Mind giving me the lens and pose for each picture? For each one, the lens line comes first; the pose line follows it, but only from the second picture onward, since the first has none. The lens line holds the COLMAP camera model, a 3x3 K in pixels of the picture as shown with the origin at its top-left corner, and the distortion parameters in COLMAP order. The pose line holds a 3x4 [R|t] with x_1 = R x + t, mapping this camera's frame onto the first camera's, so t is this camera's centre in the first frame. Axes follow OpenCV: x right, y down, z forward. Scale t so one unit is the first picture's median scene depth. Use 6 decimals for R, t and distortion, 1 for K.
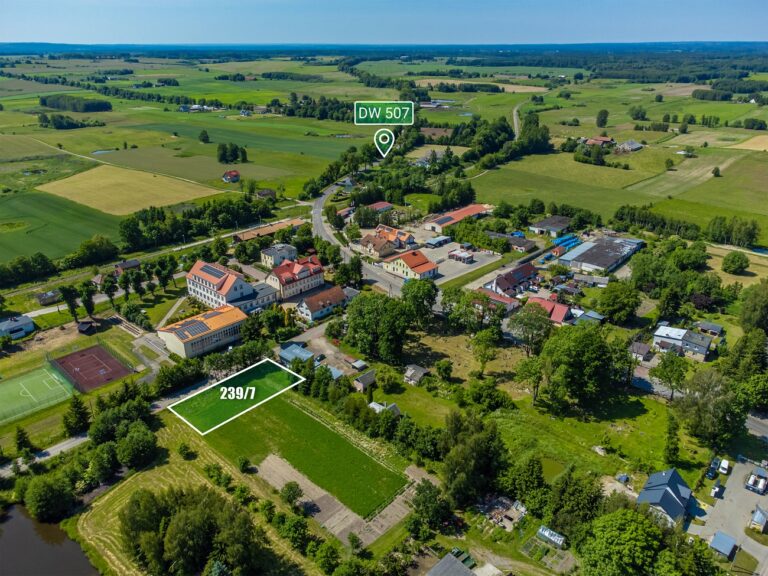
lens RADIAL K [[574.4, 0, 384.0], [0, 574.4, 288.0], [0, 0, 1]] dist [0.007227, 0.012534]
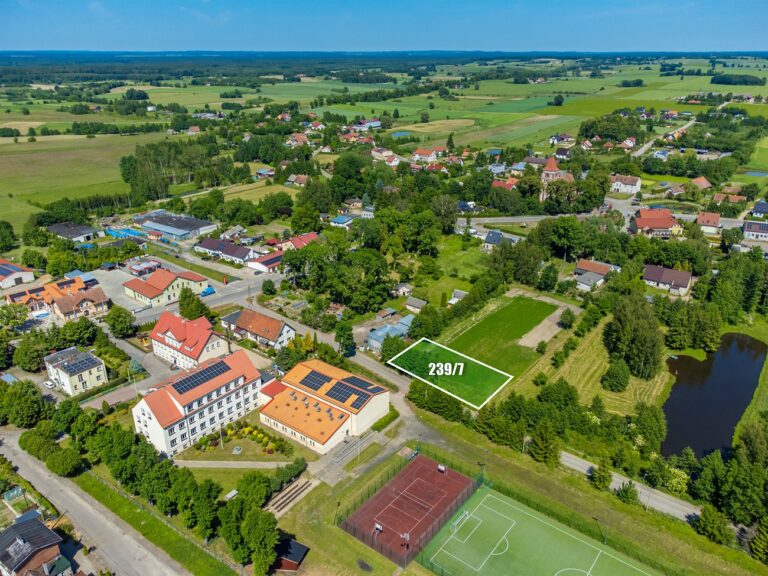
lens RADIAL K [[574.4, 0, 384.0], [0, 574.4, 288.0], [0, 0, 1]] dist [0.007227, 0.012534]
pose [[-0.090096, -0.378139, 0.921354, -0.808901], [0.393861, 0.836172, 0.381693, -0.253116], [-0.914744, 0.397275, 0.073599, 0.723151]]
